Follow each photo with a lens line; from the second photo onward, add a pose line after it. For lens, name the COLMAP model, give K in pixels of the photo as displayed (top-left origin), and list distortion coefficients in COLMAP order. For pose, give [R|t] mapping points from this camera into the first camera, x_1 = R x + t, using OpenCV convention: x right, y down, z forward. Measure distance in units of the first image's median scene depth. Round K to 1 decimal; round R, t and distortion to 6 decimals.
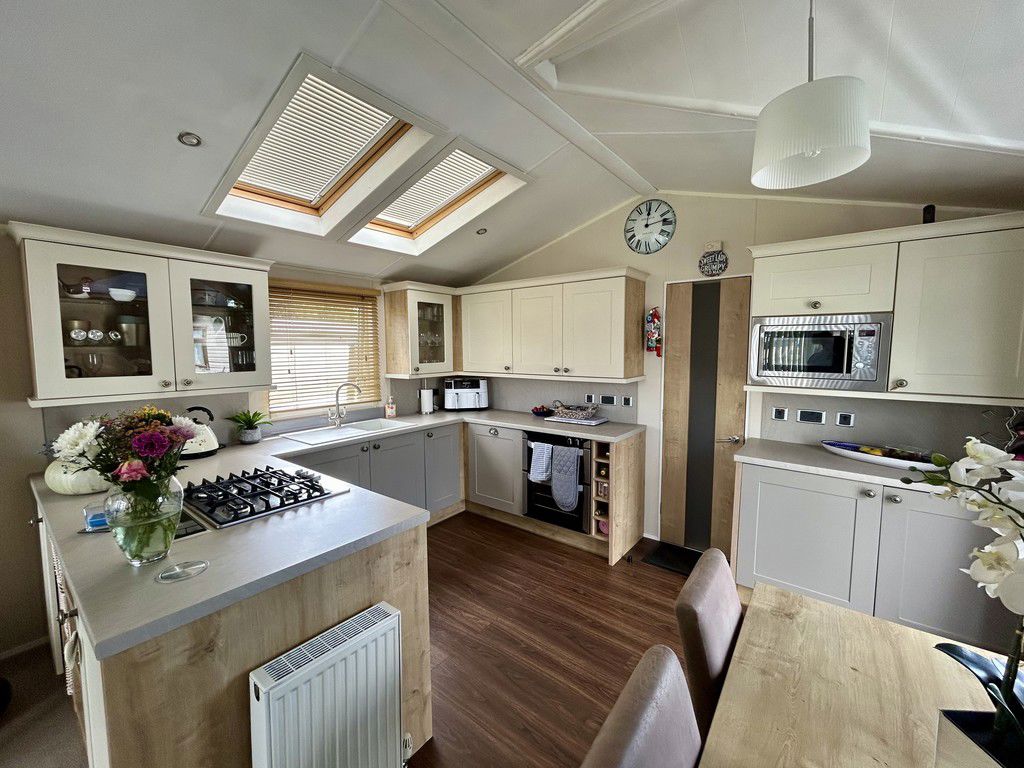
lens RADIAL K [[415.5, 0, 513.0], [0, 415.5, 380.1], [0, 0, 1]] dist [0.002873, -0.000108]
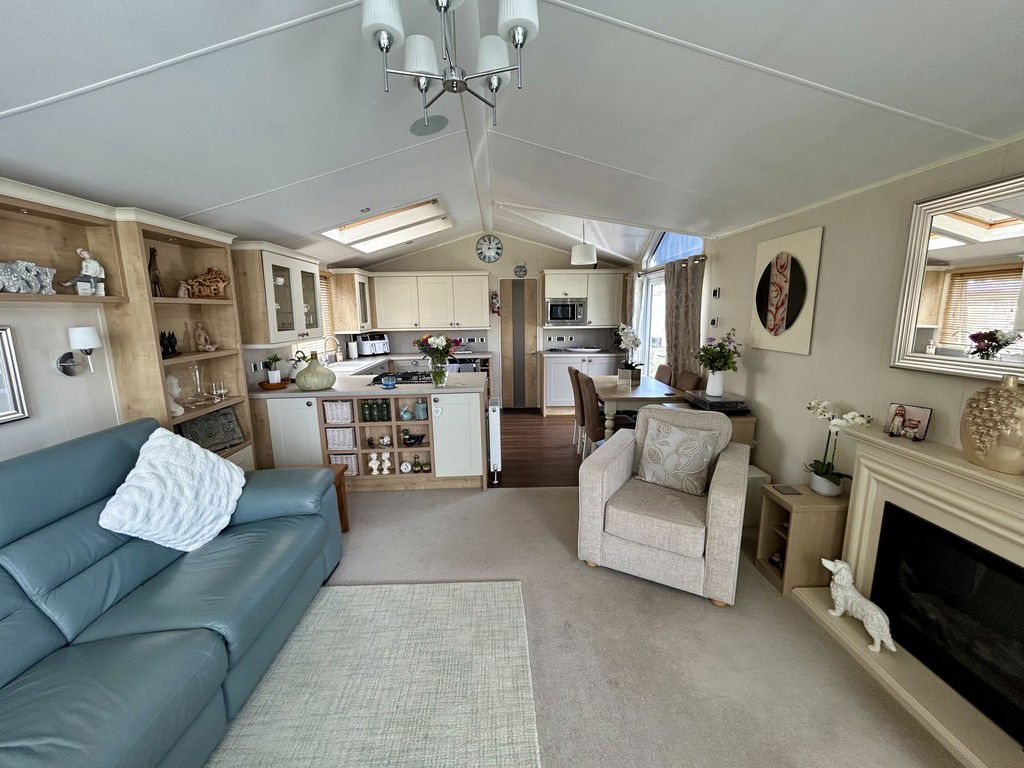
lens RADIAL K [[415.5, 0, 513.0], [0, 415.5, 384.4], [0, 0, 1]] dist [0.002873, -0.000108]
pose [[0.770484, -0.116960, 0.626637, -0.891880], [0.061446, 0.992073, 0.109617, 0.055980], [-0.634491, -0.045954, 0.771563, -0.610129]]
